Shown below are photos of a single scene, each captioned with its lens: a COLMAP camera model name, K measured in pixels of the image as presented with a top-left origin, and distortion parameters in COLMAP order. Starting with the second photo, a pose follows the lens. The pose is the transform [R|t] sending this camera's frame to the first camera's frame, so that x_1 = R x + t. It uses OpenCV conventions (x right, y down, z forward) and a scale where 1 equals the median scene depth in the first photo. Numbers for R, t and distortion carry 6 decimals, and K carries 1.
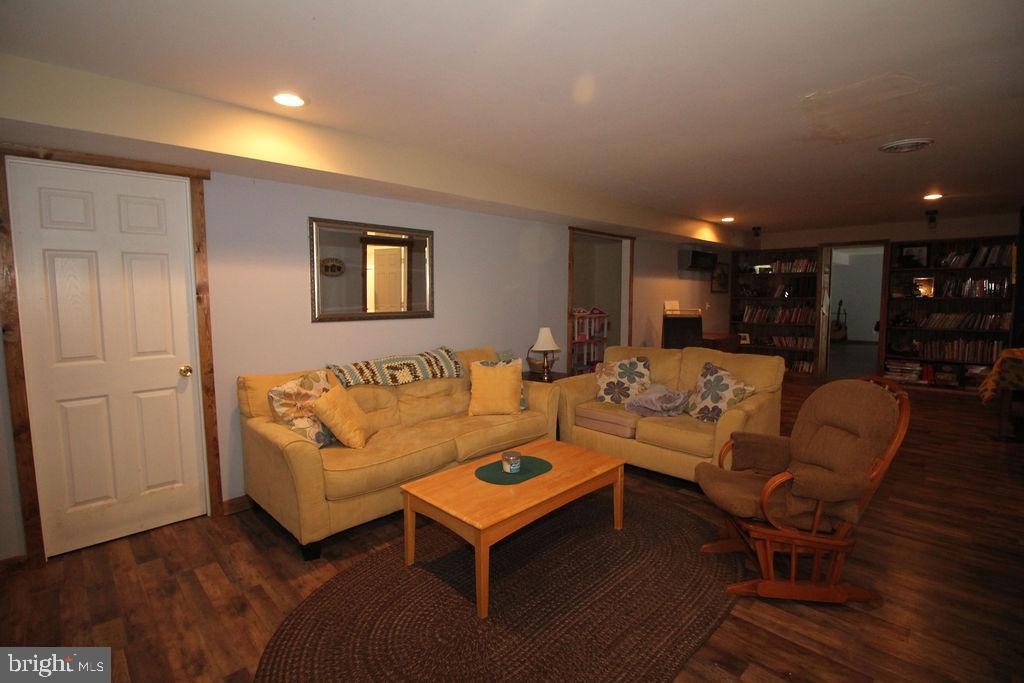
lens RADIAL K [[476.7, 0, 509.1], [0, 476.7, 337.3], [0, 0, 1]] dist [-0.008438, -0.007136]
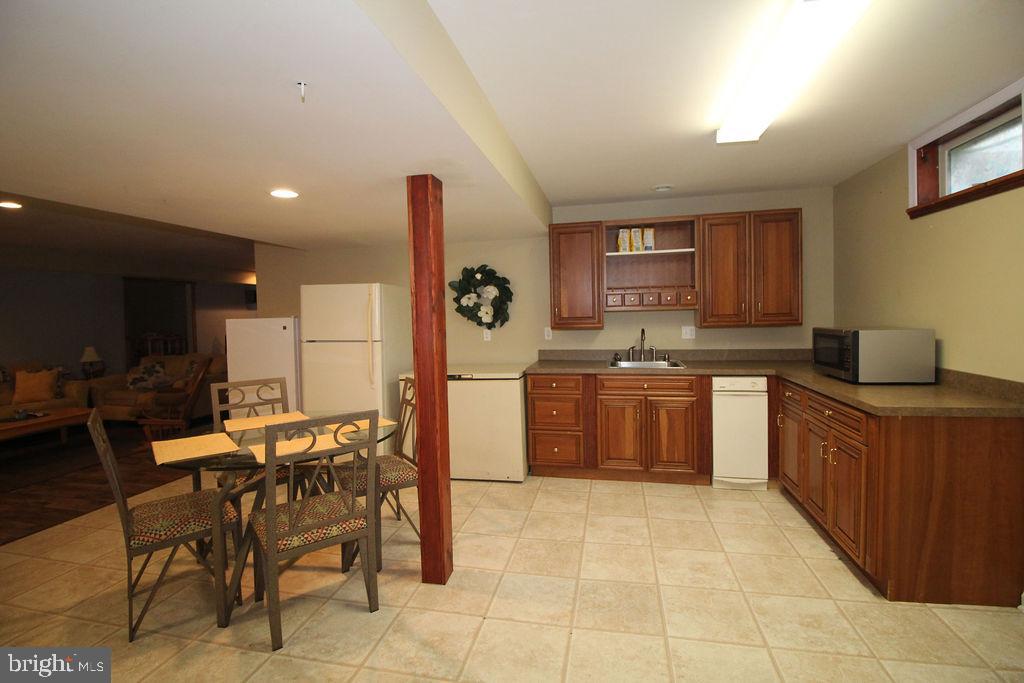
lens RADIAL K [[476.7, 0, 511.4], [0, 476.7, 339.2], [0, 0, 1]] dist [-0.008438, -0.007136]
pose [[0.833427, -0.045161, 0.550781, 0.401023], [0.067775, 0.997485, -0.020766, 0.083342], [-0.548458, 0.054636, 0.834391, -1.079353]]
